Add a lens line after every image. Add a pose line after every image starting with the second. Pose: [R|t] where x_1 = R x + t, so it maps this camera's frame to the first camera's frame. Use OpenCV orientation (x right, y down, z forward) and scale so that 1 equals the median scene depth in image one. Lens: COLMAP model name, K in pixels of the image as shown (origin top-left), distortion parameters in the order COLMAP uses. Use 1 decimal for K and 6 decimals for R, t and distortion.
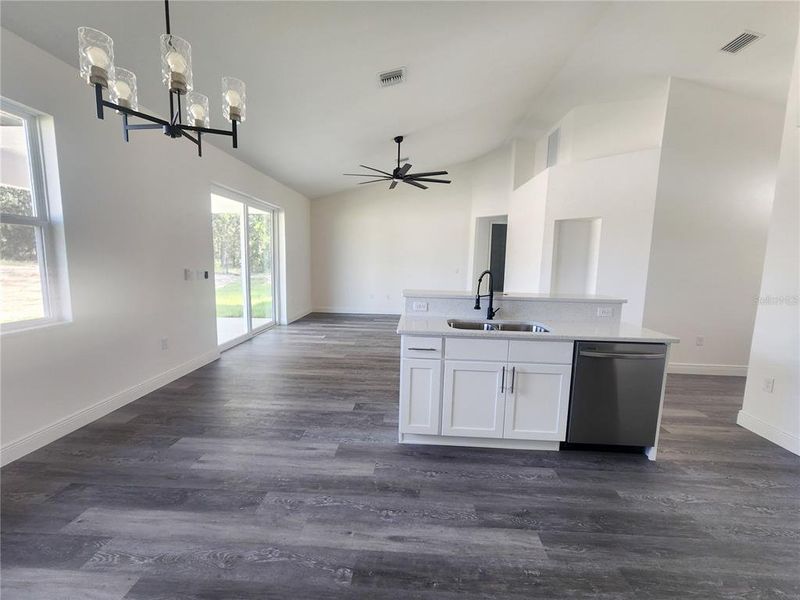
lens RADIAL K [[328.3, 0, 399.6], [0, 328.3, 297.2], [0, 0, 1]] dist [-0.006709, 0.000545]
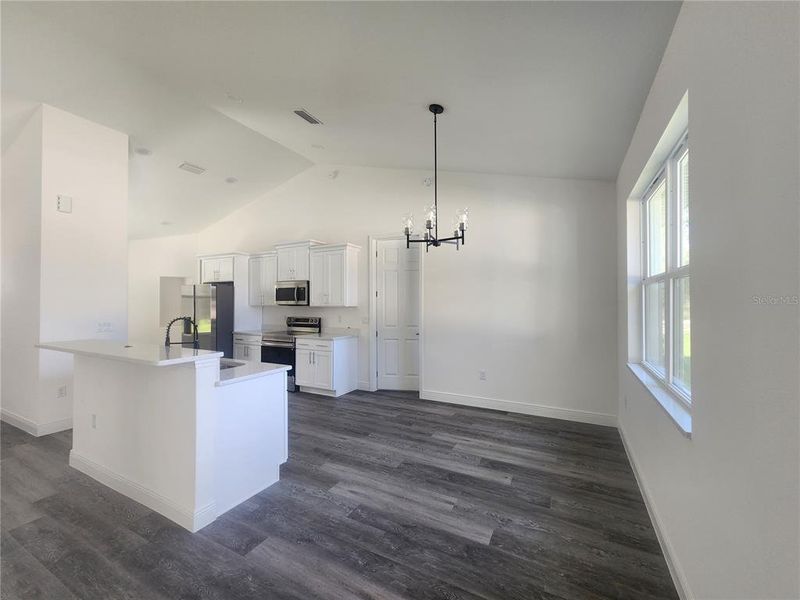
lens RADIAL K [[328.3, 0, 399.6], [0, 328.3, 297.2], [0, 0, 1]] dist [-0.006709, 0.000545]
pose [[-0.904279, -0.013422, 0.426731, -0.753360], [0.031717, 0.994632, 0.098495, -0.223846], [-0.425763, 0.102602, -0.898999, 1.632680]]
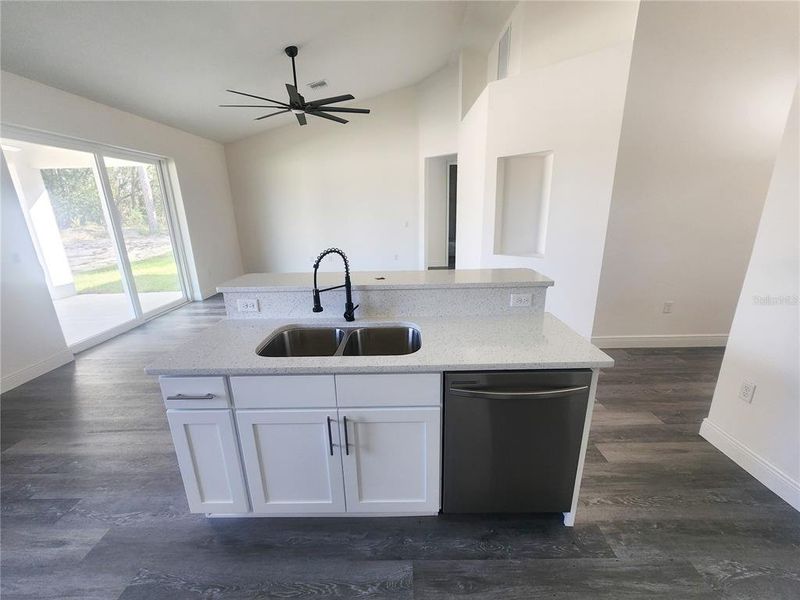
lens RADIAL K [[328.3, 0, 399.6], [0, 328.3, 297.2], [0, 0, 1]] dist [-0.006709, 0.000545]
pose [[0.998085, -0.055833, 0.026614, 0.383427], [0.051002, 0.986353, 0.156548, -0.083192], [-0.034991, -0.154891, 0.987312, 0.369806]]
